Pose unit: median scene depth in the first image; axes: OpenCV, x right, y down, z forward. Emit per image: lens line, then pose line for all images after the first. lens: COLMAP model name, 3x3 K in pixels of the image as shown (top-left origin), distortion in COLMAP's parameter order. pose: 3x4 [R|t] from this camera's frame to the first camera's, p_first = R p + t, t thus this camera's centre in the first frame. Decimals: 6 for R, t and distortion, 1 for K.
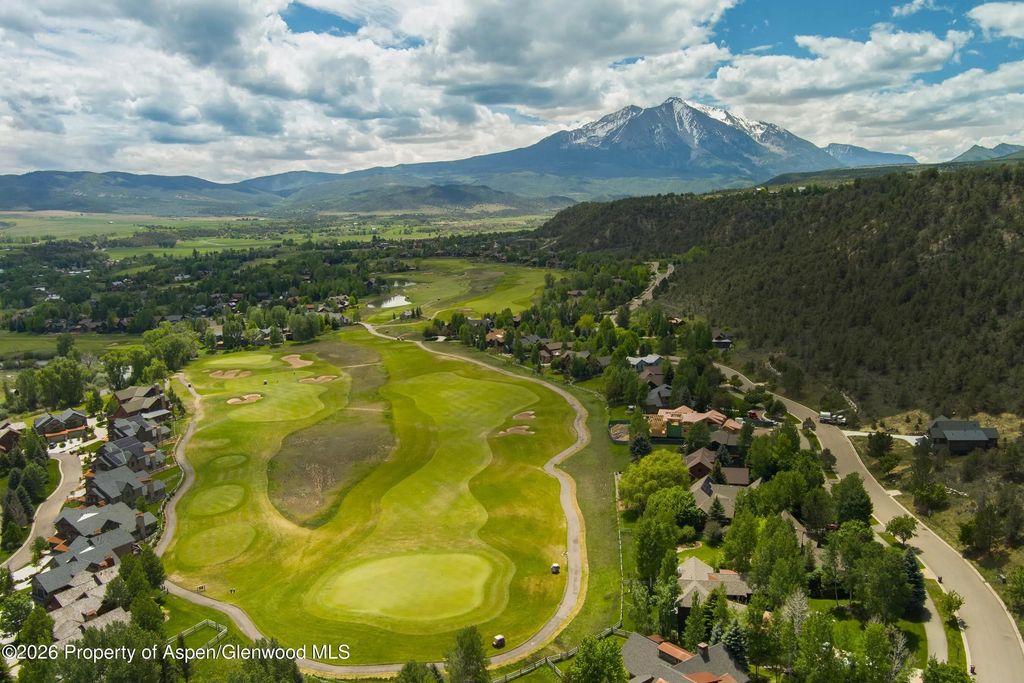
lens RADIAL K [[900.5, 0, 452.9], [0, 900.5, 331.6], [0, 0, 1]] dist [-0.062499, 0.023093]
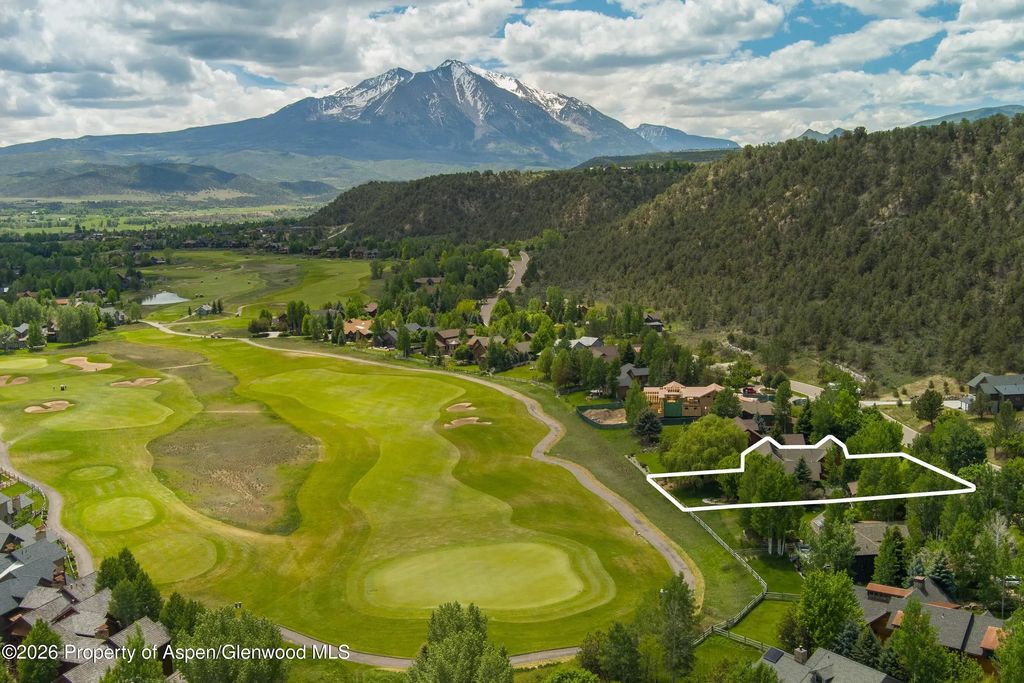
lens RADIAL K [[1208.3, 0, 417.3], [0, 1208.3, 350.4], [0, 0, 1]] dist [-0.060958, 0.000000]
pose [[0.965545, -0.011167, 0.259997, -0.102219], [0.018153, 0.999535, -0.024485, 0.030654], [-0.259603, 0.028361, 0.965299, -0.001753]]
